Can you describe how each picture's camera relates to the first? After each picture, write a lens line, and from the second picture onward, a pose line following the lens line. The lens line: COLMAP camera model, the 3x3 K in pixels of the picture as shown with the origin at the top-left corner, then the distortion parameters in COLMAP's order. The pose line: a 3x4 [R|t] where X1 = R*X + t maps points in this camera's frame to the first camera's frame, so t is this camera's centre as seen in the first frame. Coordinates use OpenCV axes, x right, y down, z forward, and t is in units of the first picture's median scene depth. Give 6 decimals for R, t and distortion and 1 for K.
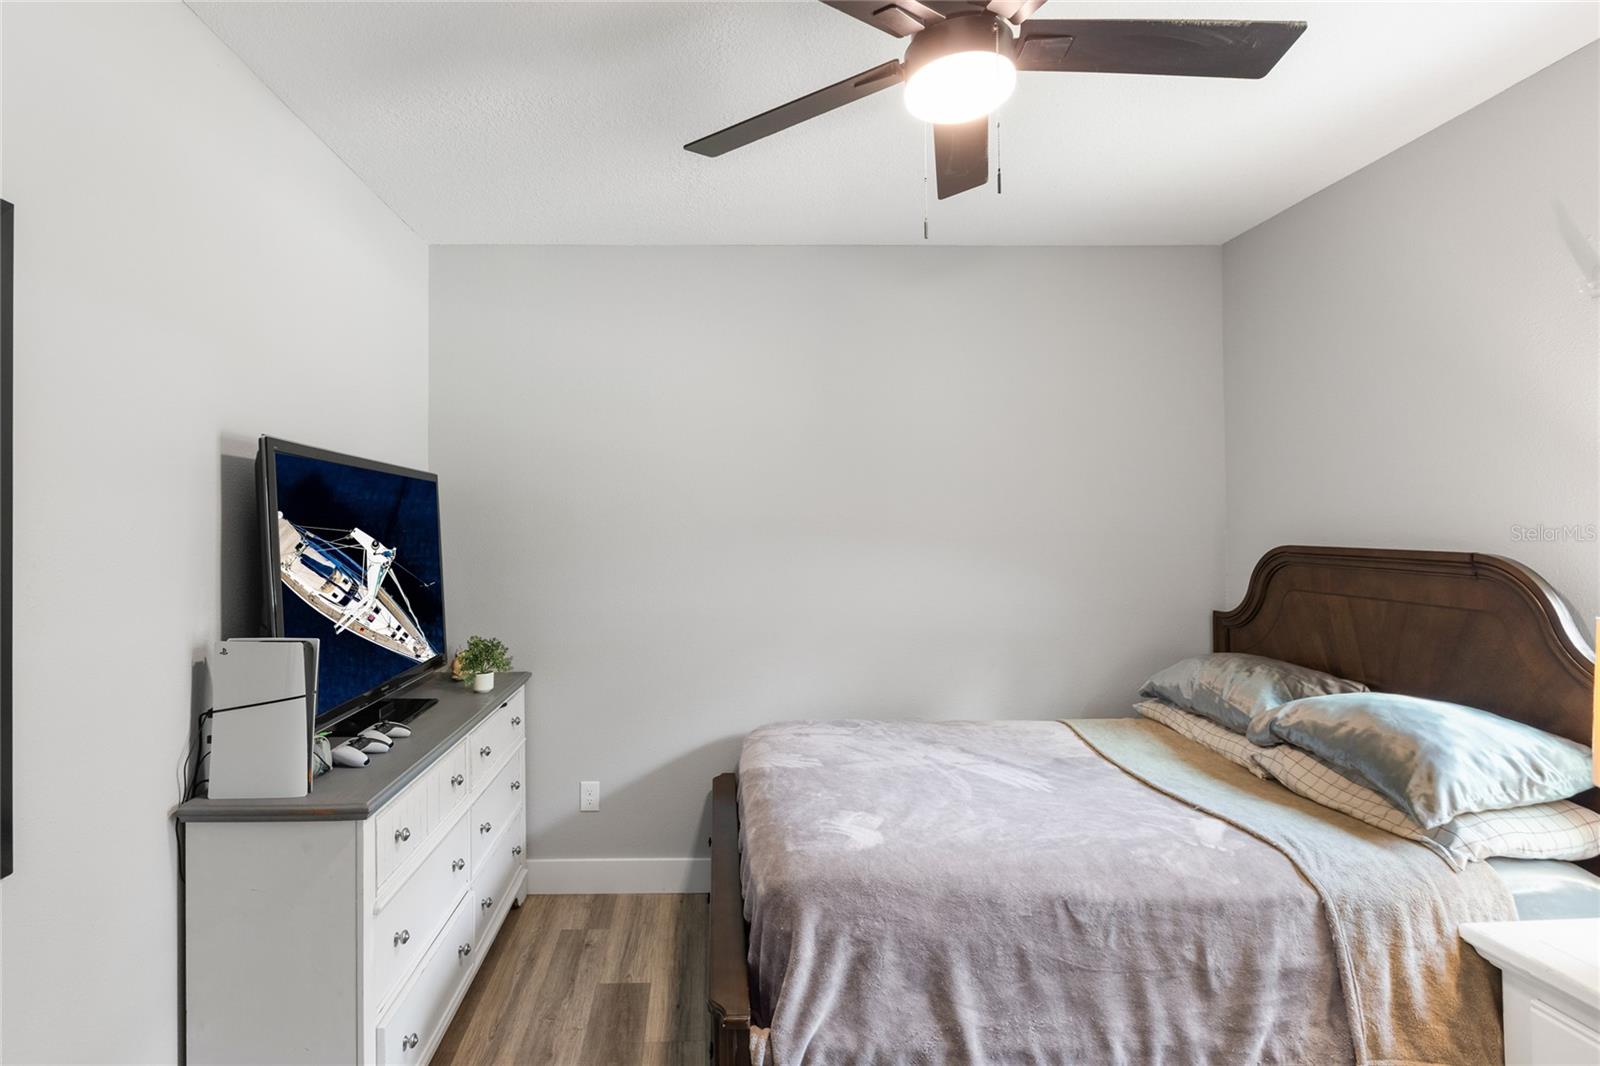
lens RADIAL K [[766.5, 0, 799.5], [0, 766.5, 510.8], [0, 0, 1]] dist [0.000973, 0.000396]
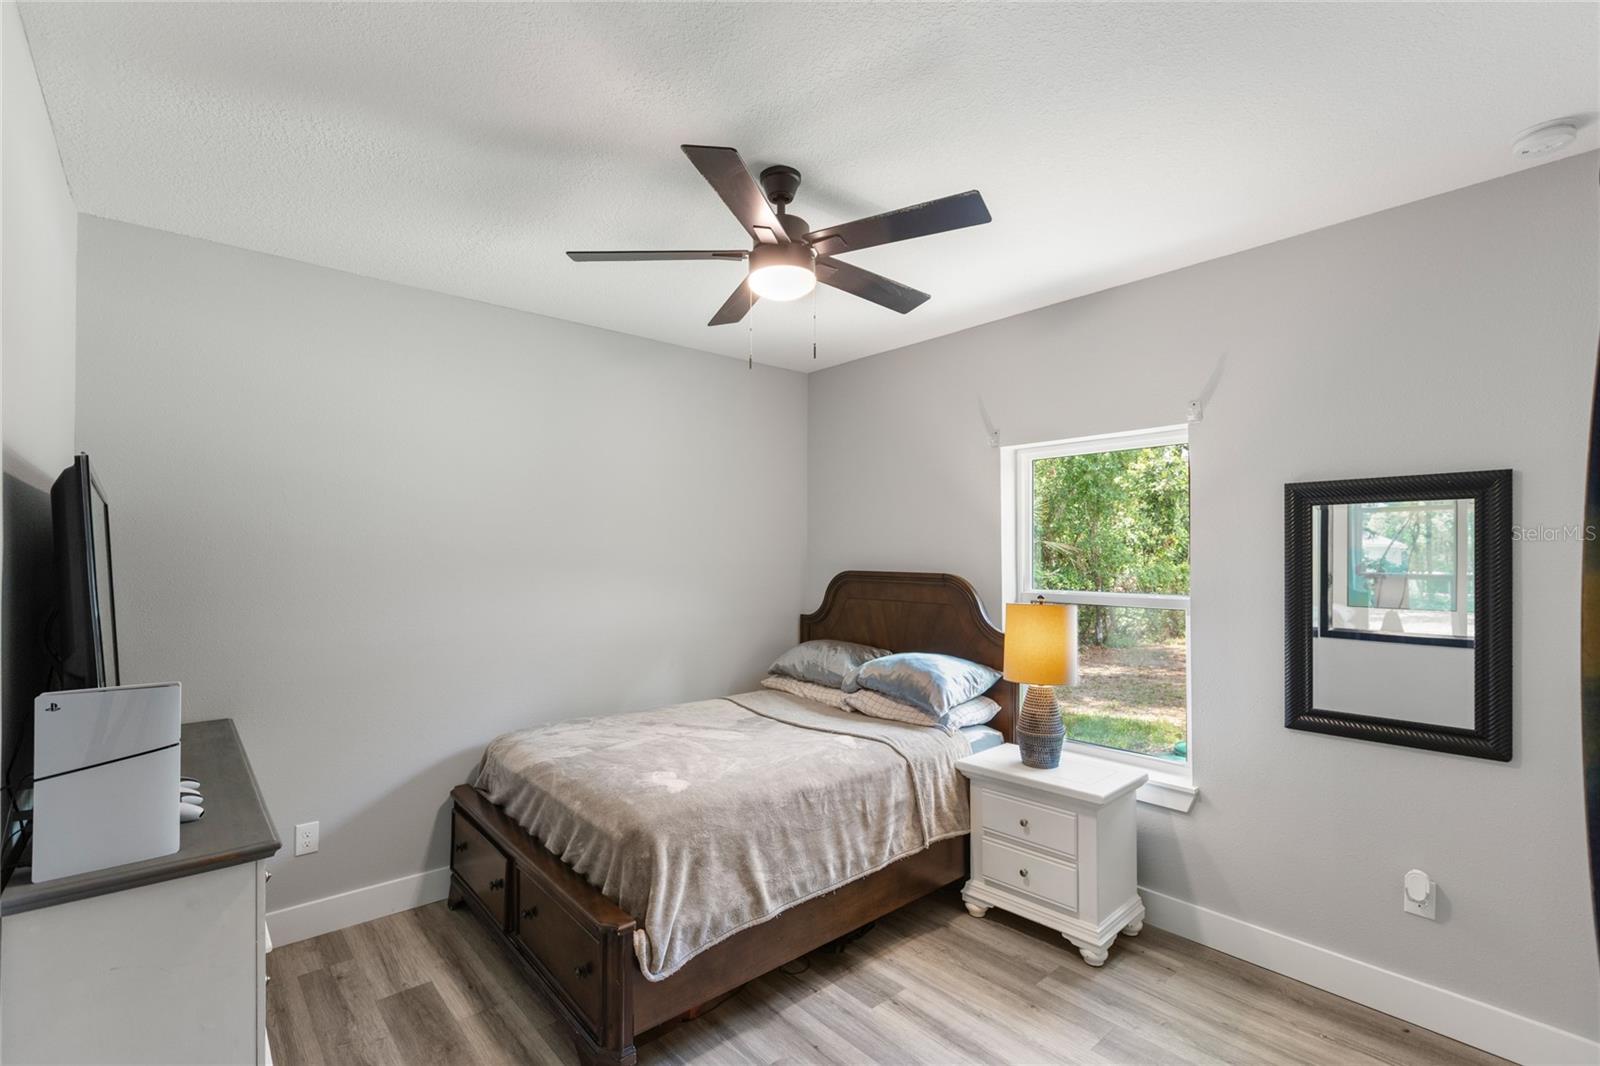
lens RADIAL K [[722.4, 0, 802.2], [0, 722.4, 552.8], [0, 0, 1]] dist [0.000240, 0.000001]
pose [[0.758448, 0.007169, 0.651694, -0.622887], [-0.016804, 0.999822, 0.008557, -0.006978], [-0.651517, -0.017441, 0.758433, -0.137113]]
